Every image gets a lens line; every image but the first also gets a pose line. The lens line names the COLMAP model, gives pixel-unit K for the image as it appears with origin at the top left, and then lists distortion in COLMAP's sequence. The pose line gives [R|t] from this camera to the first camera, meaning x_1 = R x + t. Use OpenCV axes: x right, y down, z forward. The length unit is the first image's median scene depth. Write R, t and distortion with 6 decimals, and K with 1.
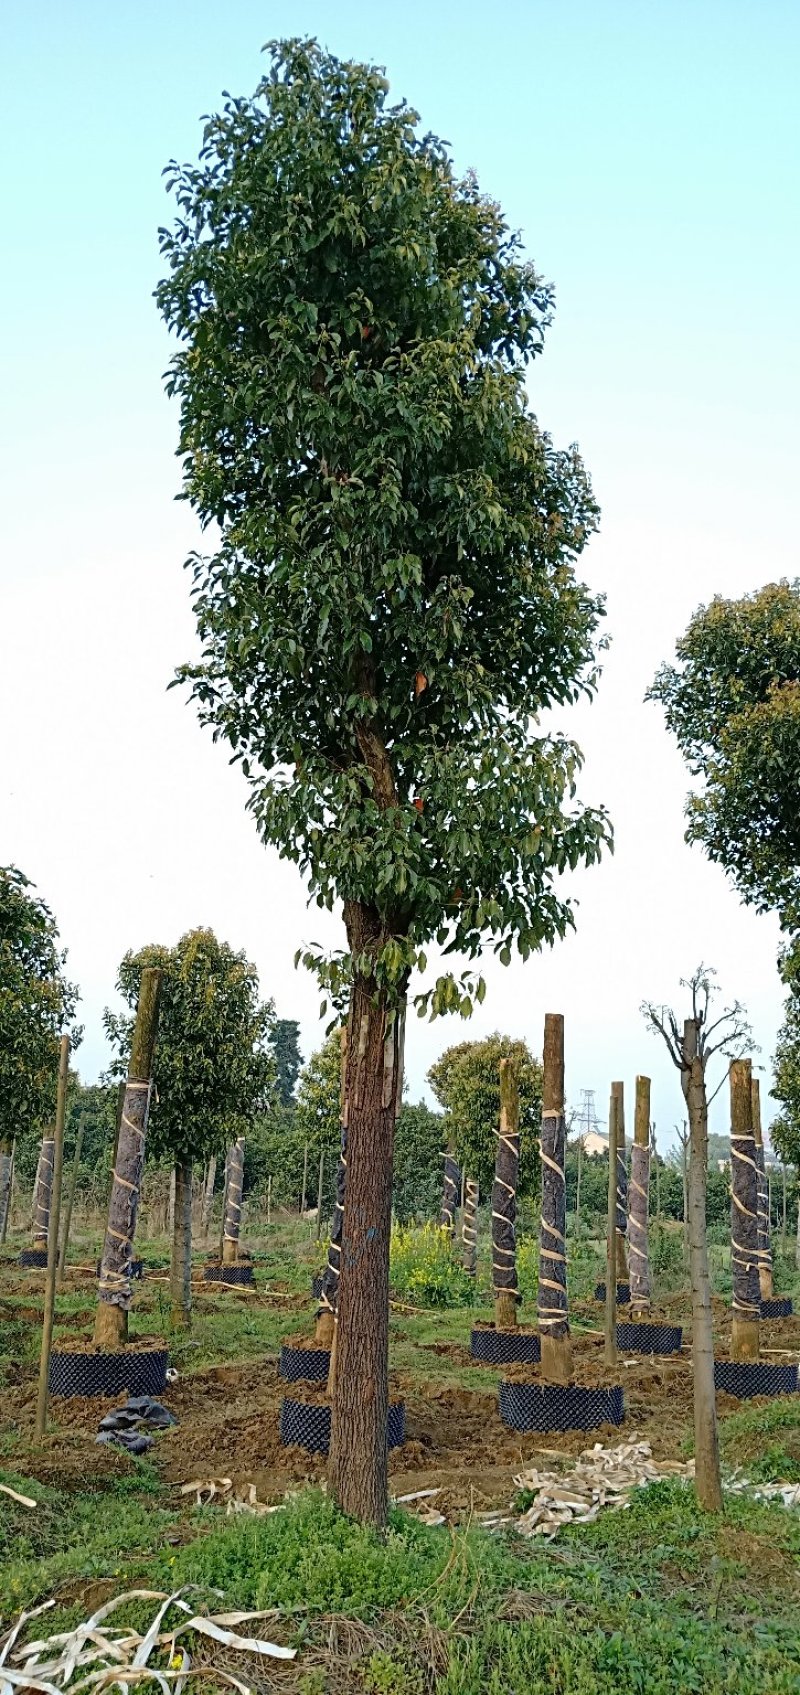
lens RADIAL K [[1326.1, 0, 400.0], [0, 1326.1, 847.5], [0, 0, 1]] dist [0.000882, -0.001361]
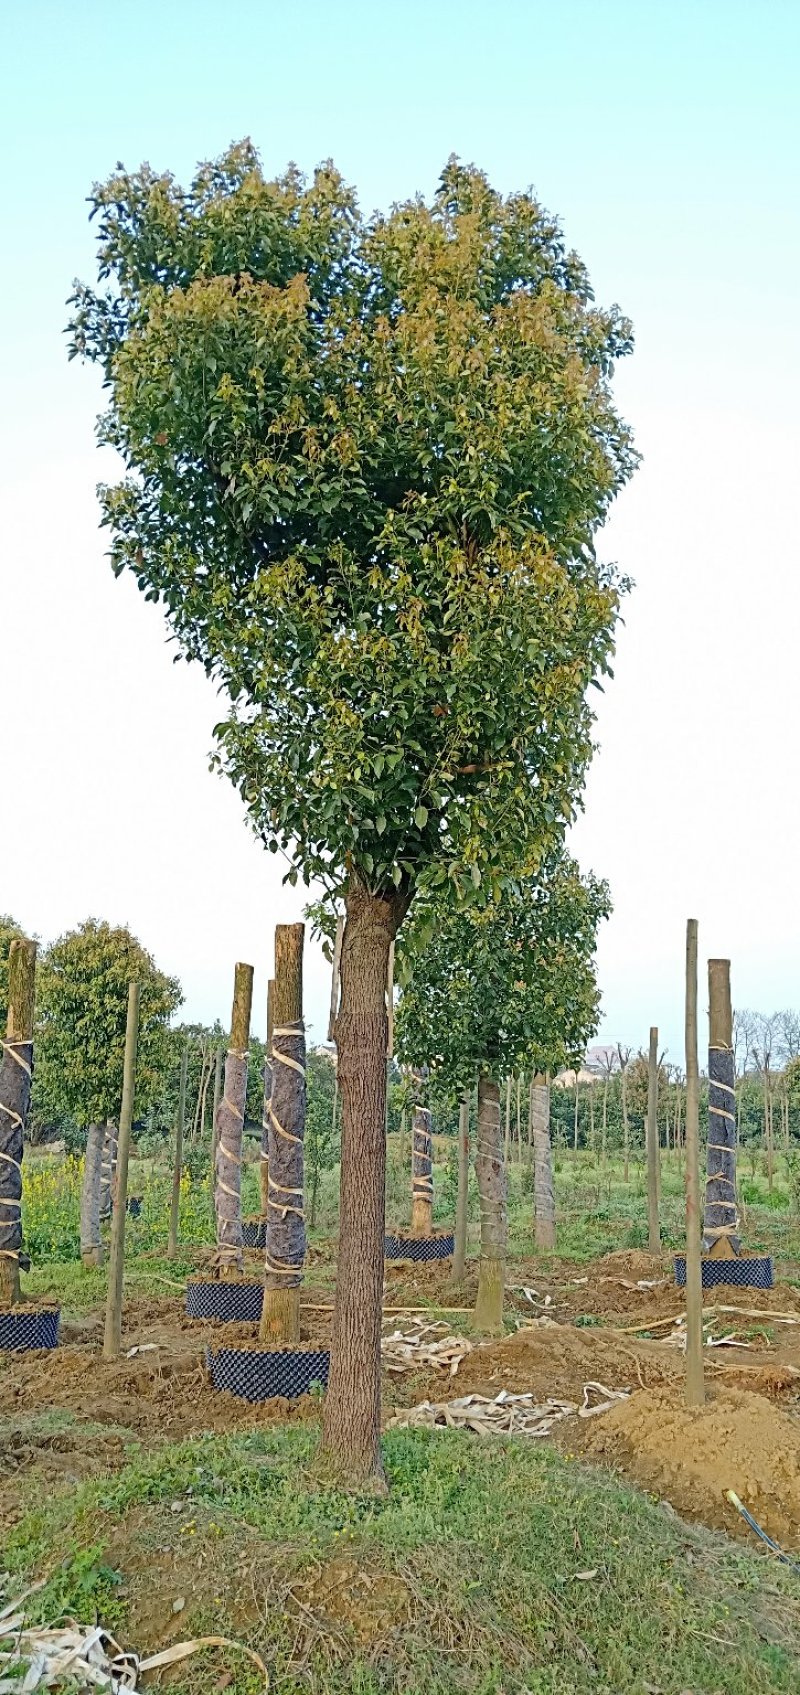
lens RADIAL K [[1326.1, 0, 400.0], [0, 1326.1, 847.5], [0, 0, 1]] dist [0.000882, -0.001361]
pose [[0.993018, -0.016654, 0.116781, 0.237764], [0.010108, 0.998356, 0.056421, 0.080344], [-0.117529, -0.054846, 0.991554, 0.293025]]
